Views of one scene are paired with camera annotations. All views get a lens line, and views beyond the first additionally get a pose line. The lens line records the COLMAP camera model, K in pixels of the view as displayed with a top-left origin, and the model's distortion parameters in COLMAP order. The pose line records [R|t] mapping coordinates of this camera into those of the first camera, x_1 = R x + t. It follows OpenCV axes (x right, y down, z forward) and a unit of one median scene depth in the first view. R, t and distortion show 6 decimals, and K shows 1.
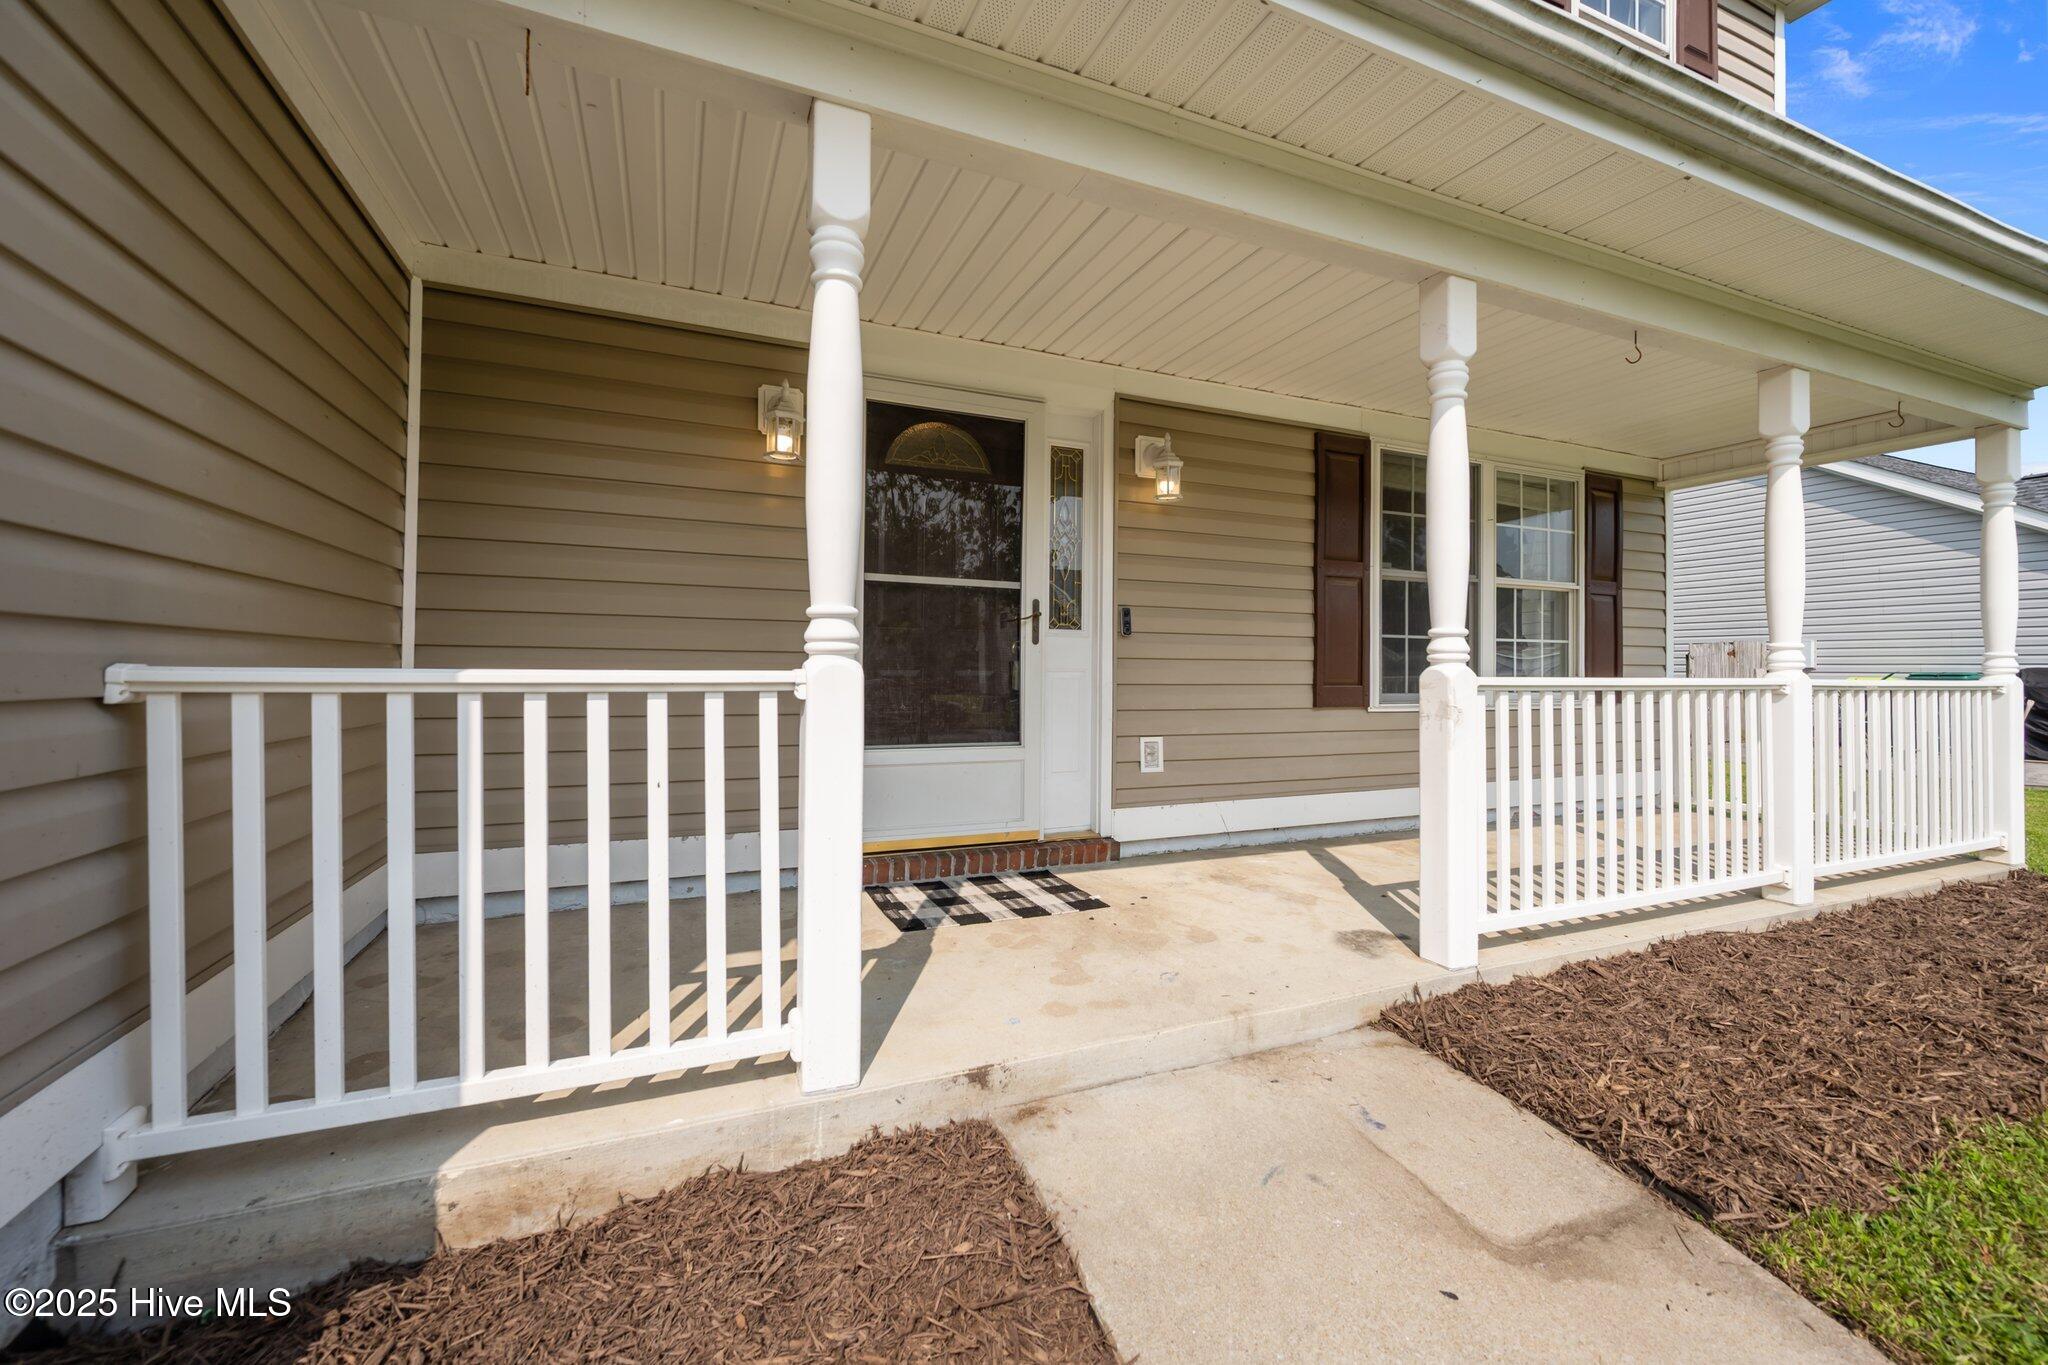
lens RADIAL K [[818.9, 0, 1029.8], [0, 818.9, 657.4], [0, 0, 1]] dist [-0.002059, -0.000154]
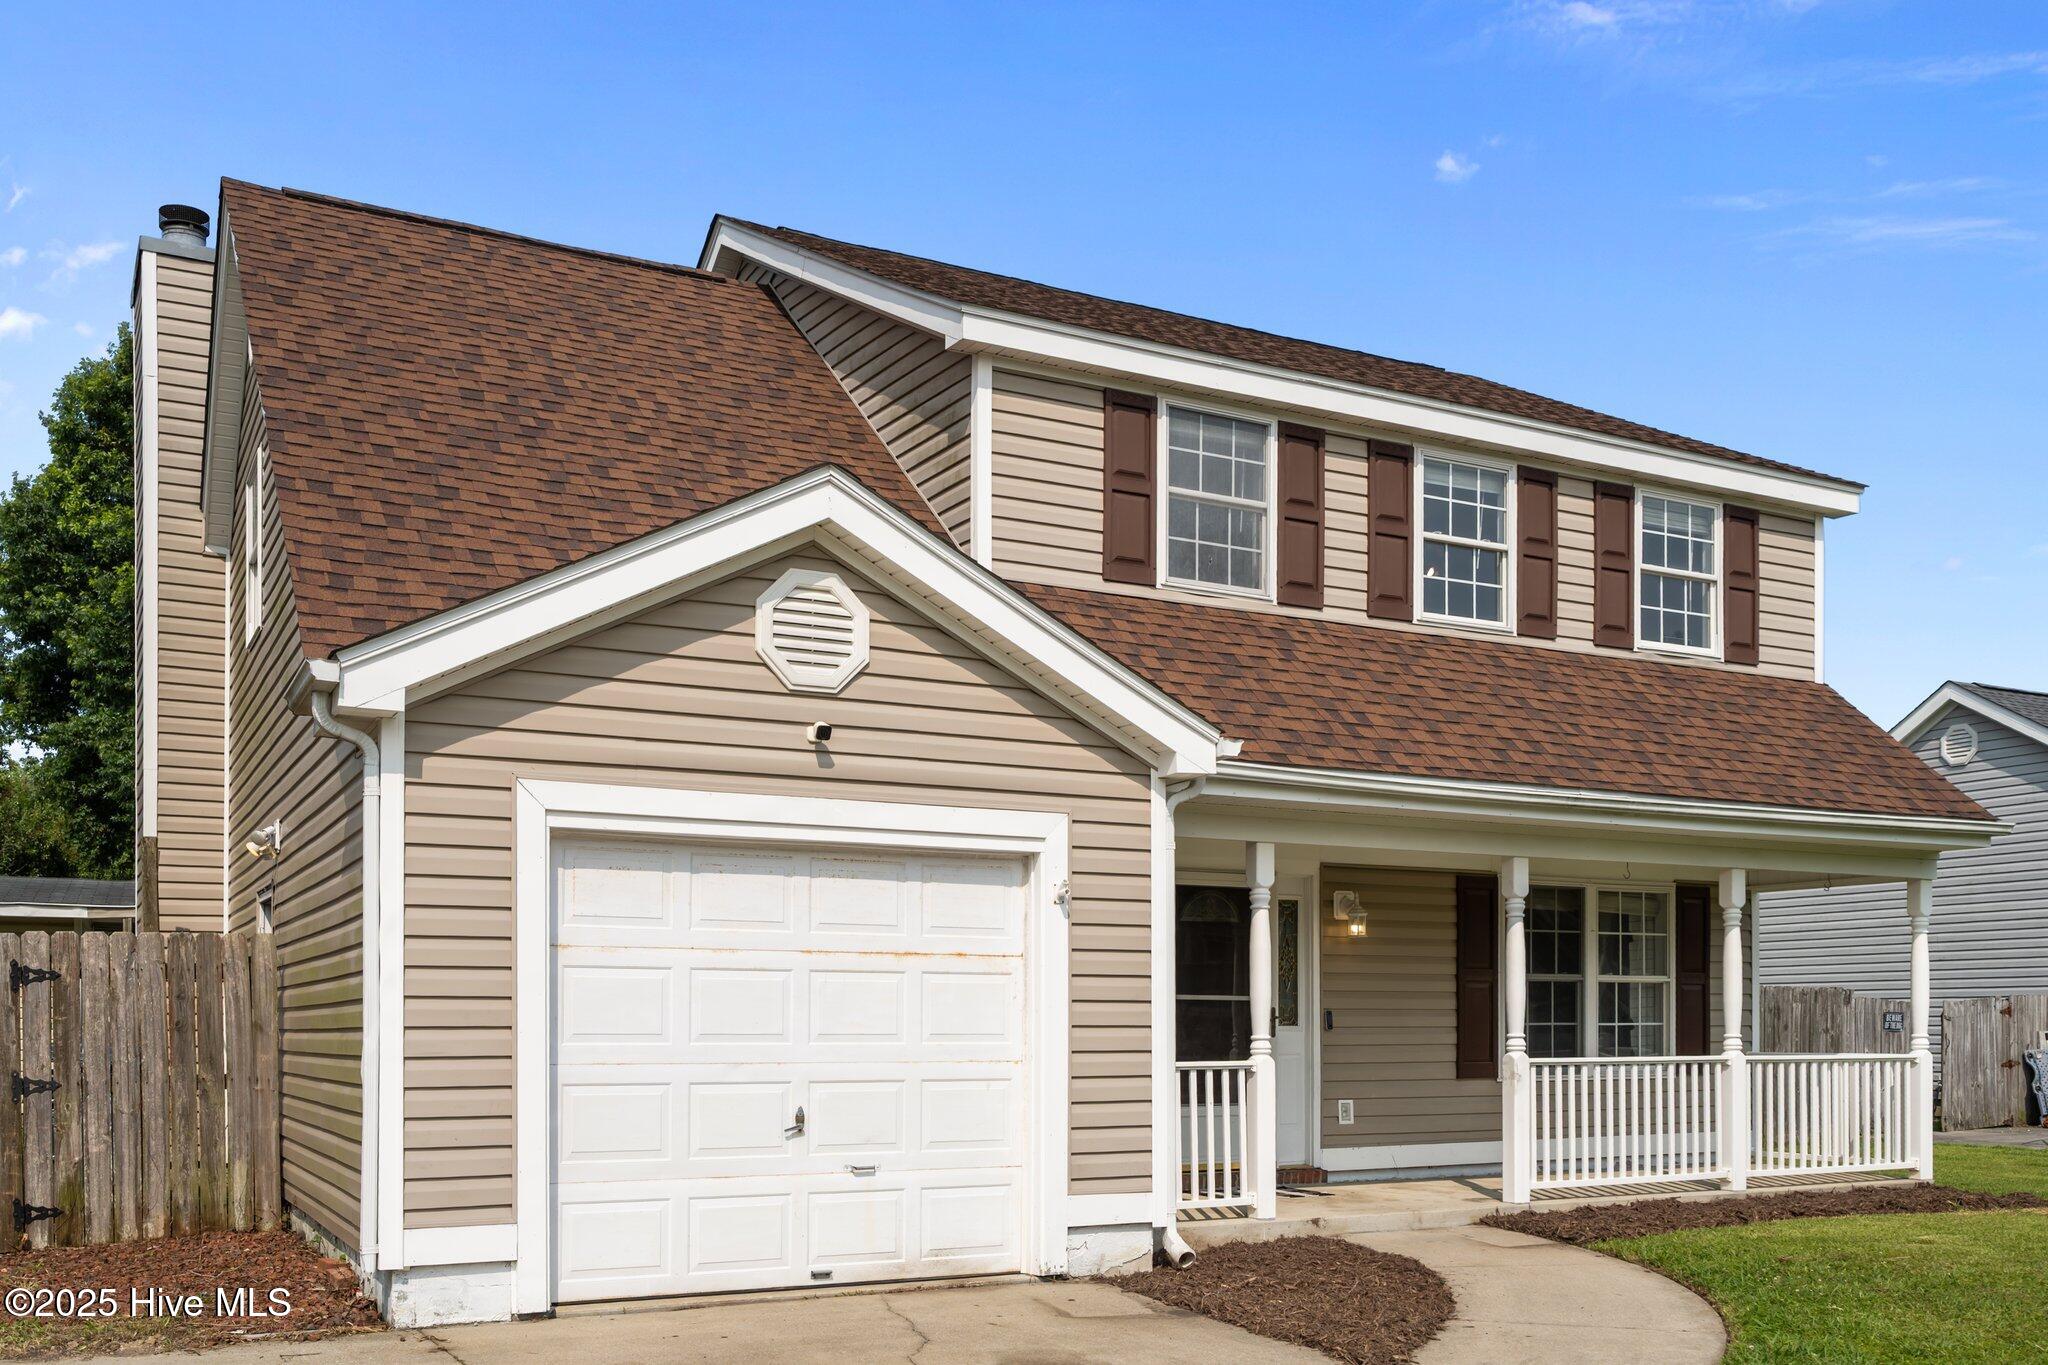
lens RADIAL K [[1836.6, 0, 1062.1], [0, 1836.6, 1020.5], [0, 0, 1]] dist [0.005876, -0.002812]
pose [[0.995455, -0.009783, 0.094731, -0.677773], [0.008642, 0.999885, 0.012443, -0.089802], [-0.094842, -0.011568, 0.995425, -2.249538]]
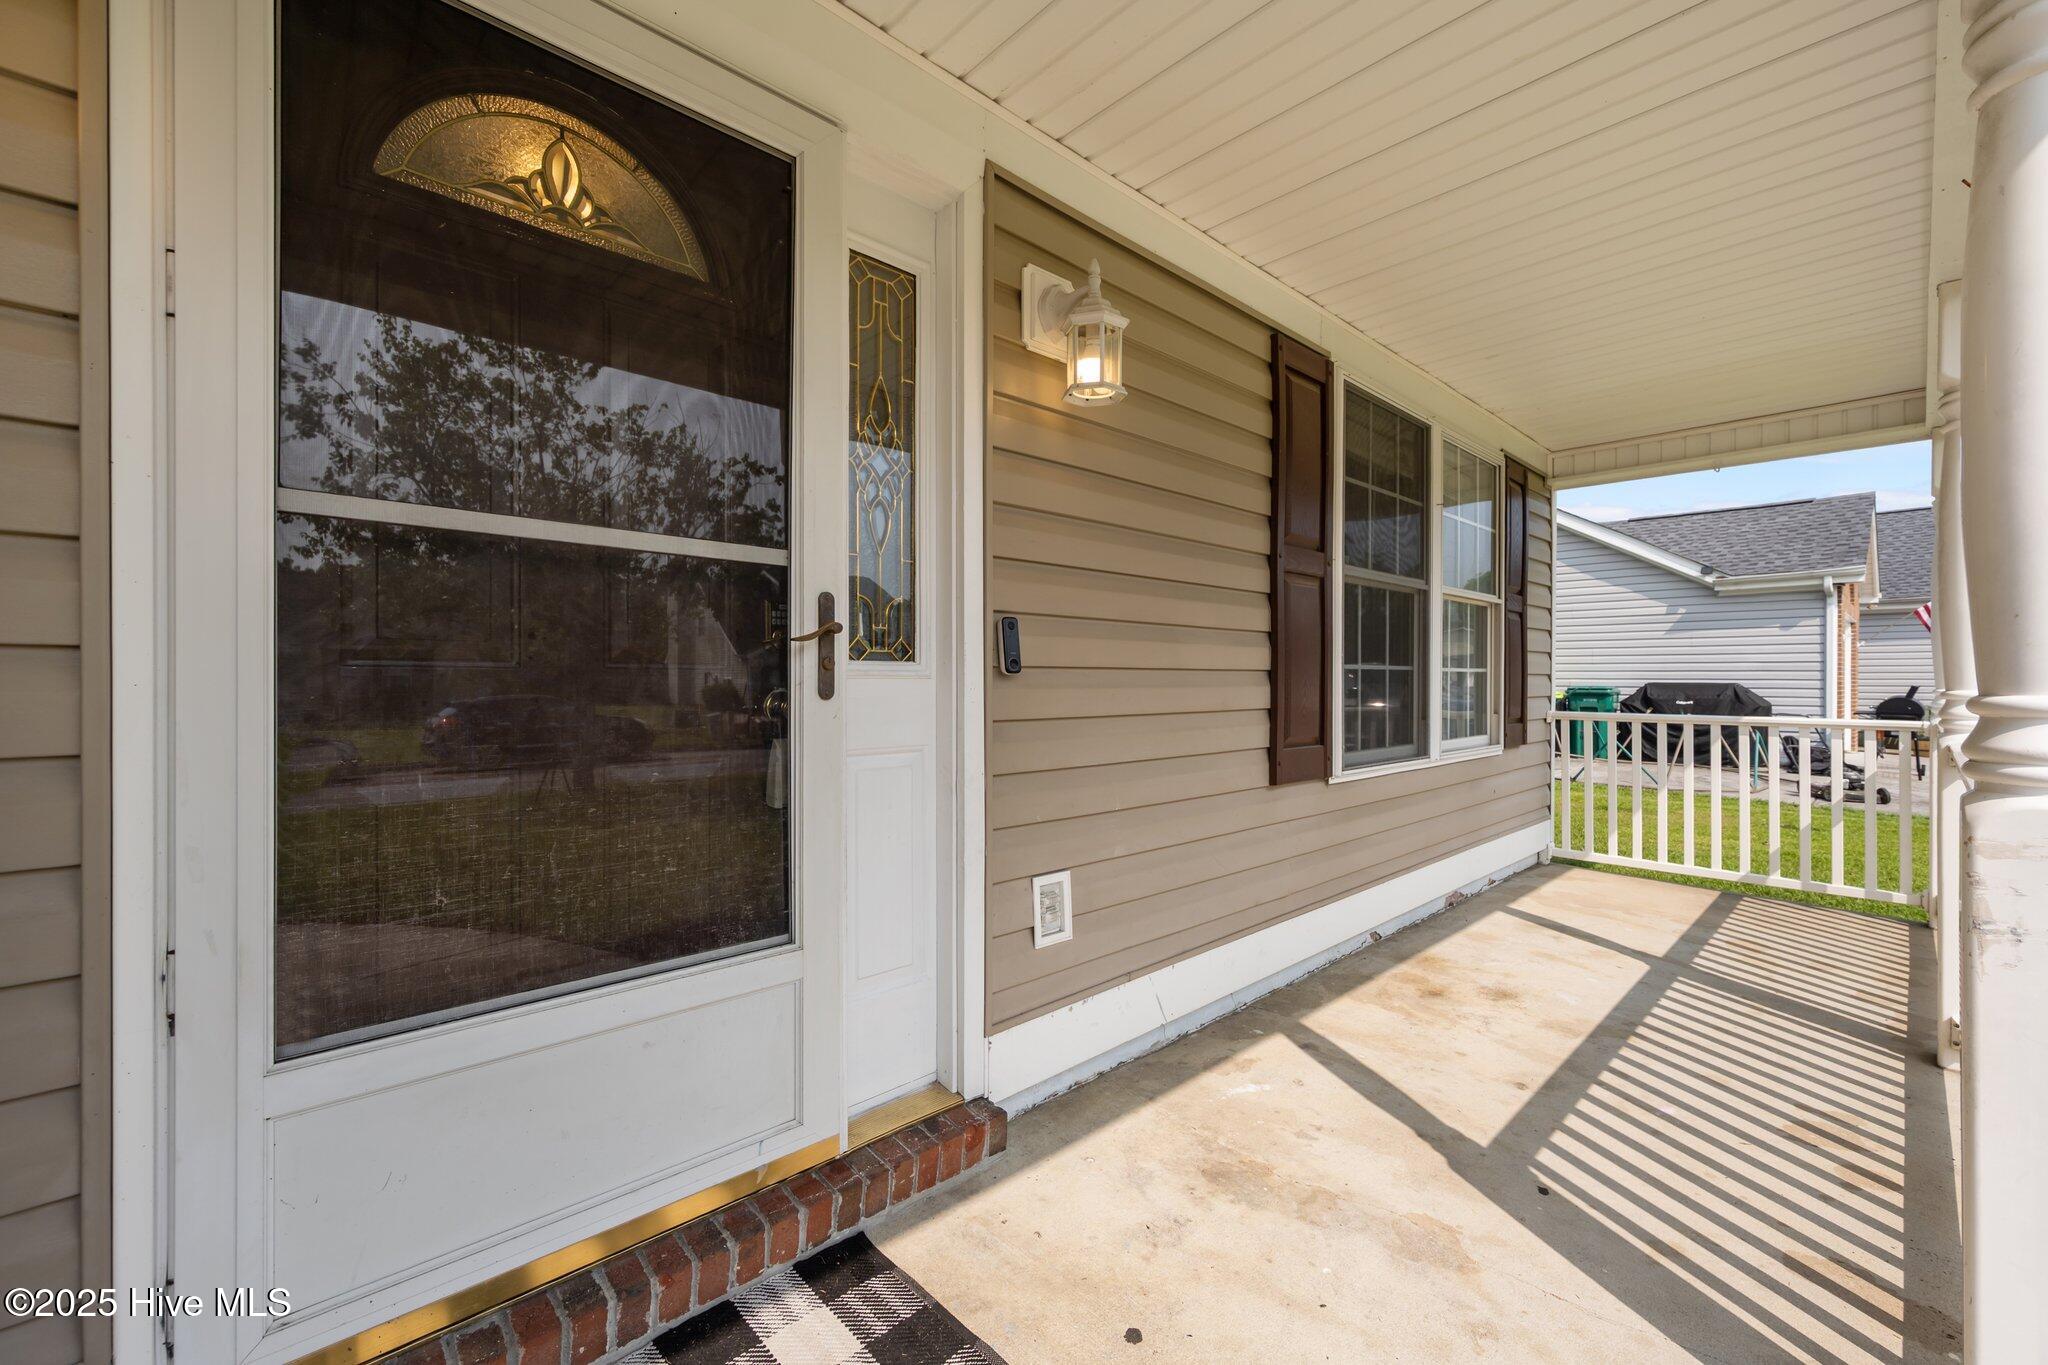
lens RADIAL K [[825.9, 0, 1024.0], [0, 825.9, 682.5], [0, 0, 1]] dist [0.000115, 0.000016]
pose [[0.940045, -0.008431, 0.340947, -0.041374], [0.002531, 0.999839, 0.017743, -0.031207], [-0.341041, -0.015817, 0.939915, 0.551421]]
